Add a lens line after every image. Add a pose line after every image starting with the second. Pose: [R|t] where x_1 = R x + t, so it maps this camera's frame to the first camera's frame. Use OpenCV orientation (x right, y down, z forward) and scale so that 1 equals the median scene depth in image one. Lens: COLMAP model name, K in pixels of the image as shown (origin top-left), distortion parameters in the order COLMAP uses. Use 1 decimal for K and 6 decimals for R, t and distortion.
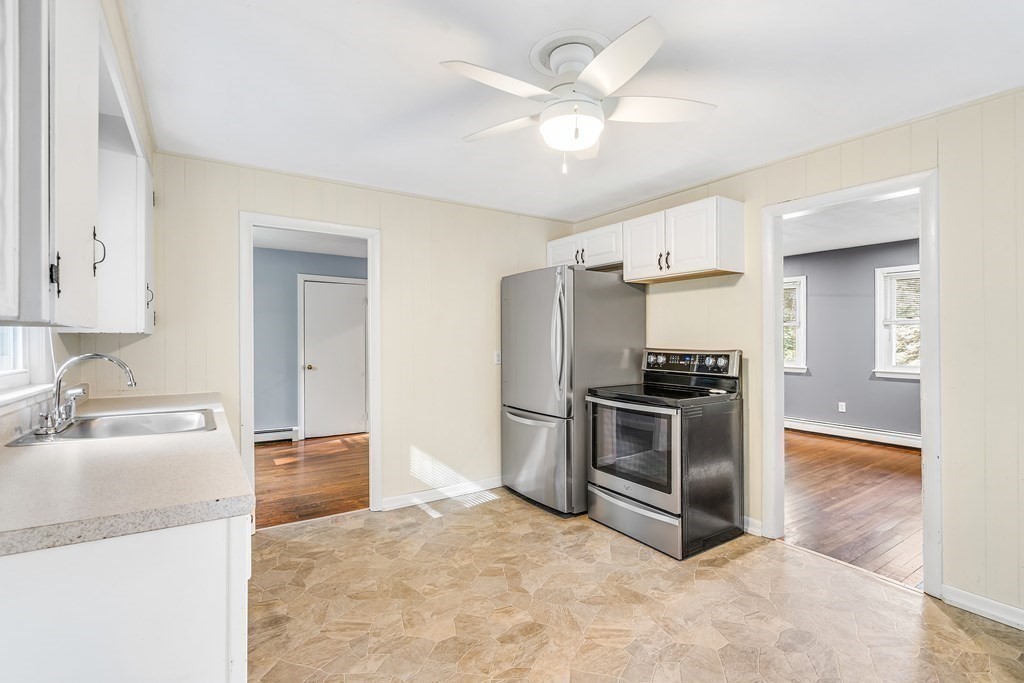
lens RADIAL K [[465.1, 0, 513.1], [0, 465.1, 336.5], [0, 0, 1]] dist [0.000697, 0.000308]
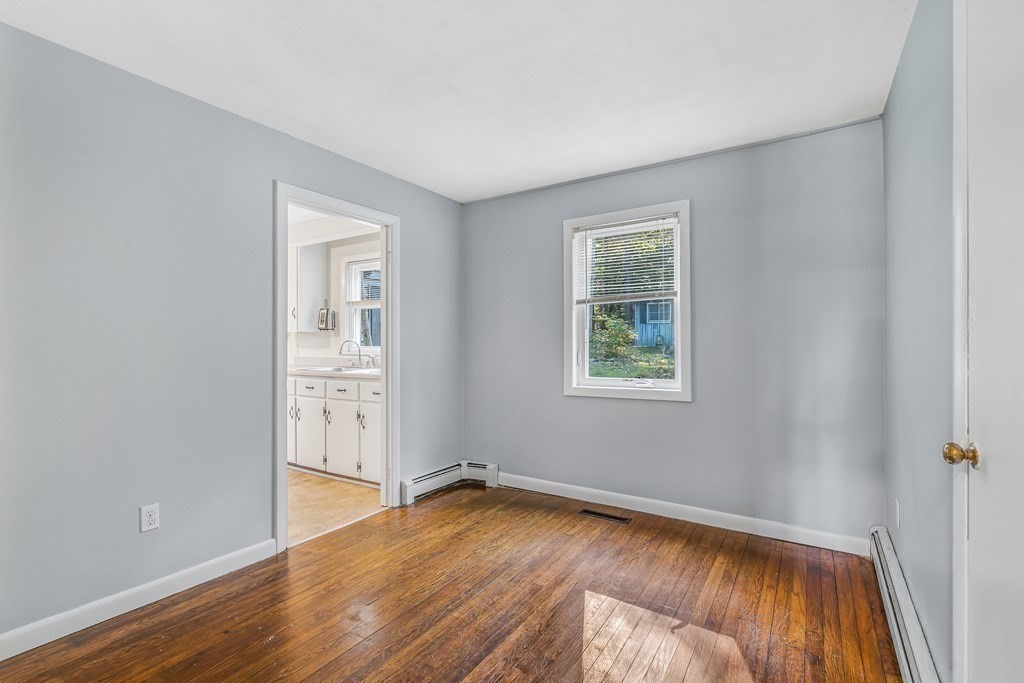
lens RADIAL K [[465.1, 0, 506.8], [0, 465.1, 342.6], [0, 0, 1]] dist [0.000697, 0.000308]
pose [[-0.917839, 0.002908, -0.396943, -0.444576], [0.005427, 0.999972, -0.005222, 0.044653], [0.396917, -0.006947, -0.917828, 2.449901]]
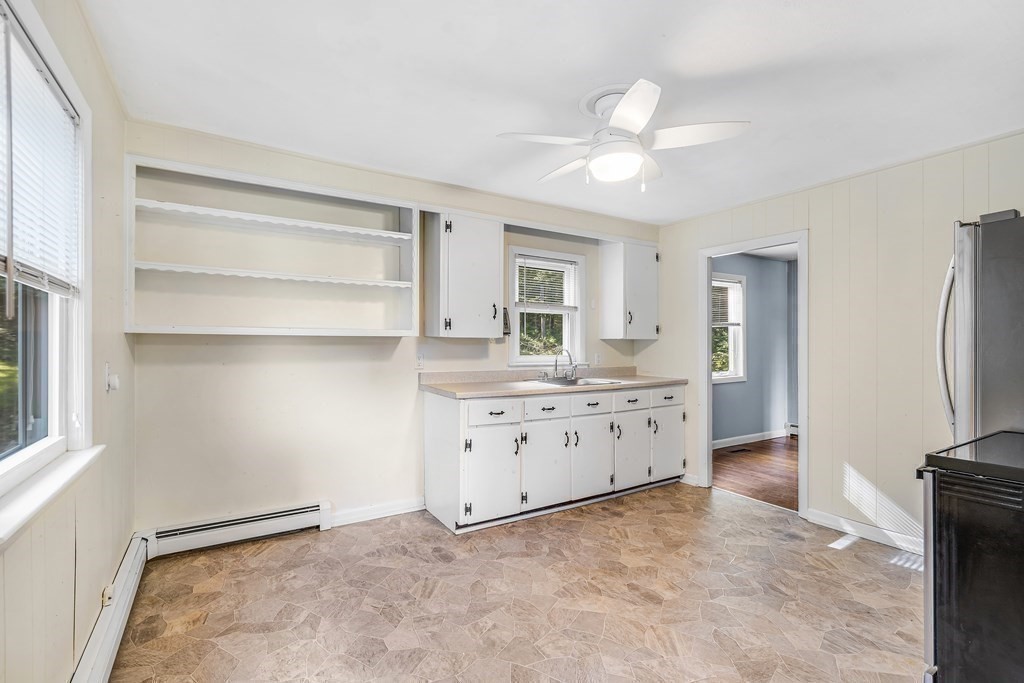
lens RADIAL K [[465.1, 0, 512.2], [0, 465.1, 343.6], [0, 0, 1]] dist [0.000697, 0.000308]
pose [[-0.024838, -0.000908, -0.999691, 0.916929], [0.005393, 0.999985, -0.001042, 0.006363], [0.999677, -0.005417, -0.024833, 0.536836]]
